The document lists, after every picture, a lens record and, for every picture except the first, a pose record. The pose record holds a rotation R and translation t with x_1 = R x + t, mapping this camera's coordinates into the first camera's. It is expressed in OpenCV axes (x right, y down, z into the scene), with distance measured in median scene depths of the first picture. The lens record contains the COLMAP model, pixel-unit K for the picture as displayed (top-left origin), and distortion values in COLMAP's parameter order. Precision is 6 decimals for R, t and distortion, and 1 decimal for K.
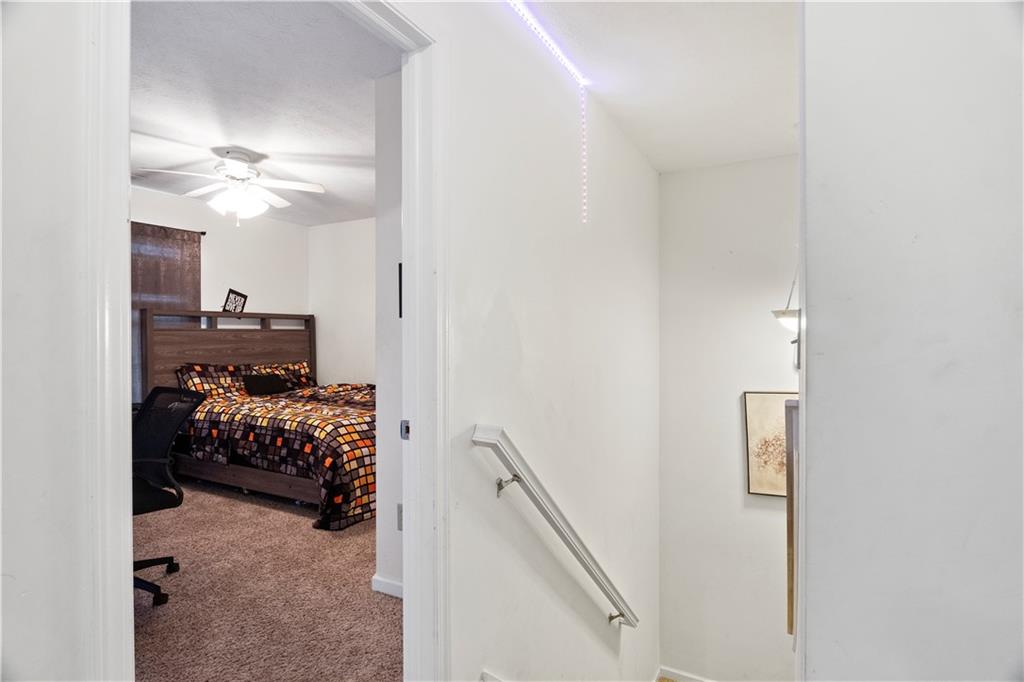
lens RADIAL K [[516.9, 0, 511.1], [0, 516.9, 337.6], [0, 0, 1]] dist [0.001807, -0.000322]
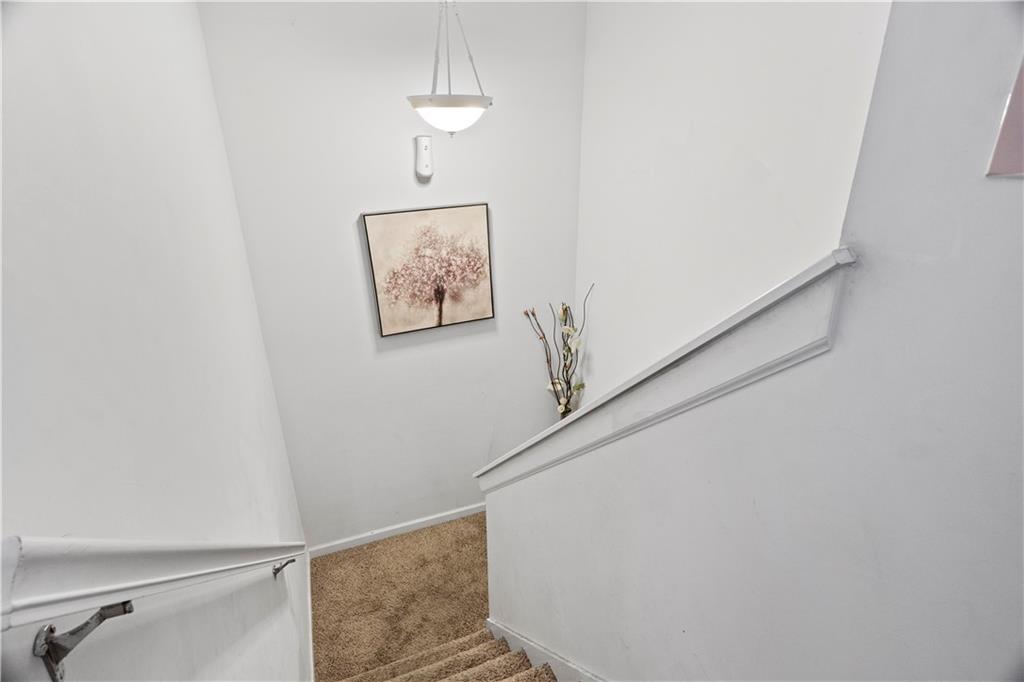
lens RADIAL K [[516.9, 0, 511.6], [0, 516.9, 342.4], [0, 0, 1]] dist [0.001807, -0.000322]
pose [[0.646155, -0.282451, 0.709017, -0.005613], [0.013026, 0.932944, 0.359786, 0.008516], [-0.763095, -0.223242, 0.606506, 0.328298]]
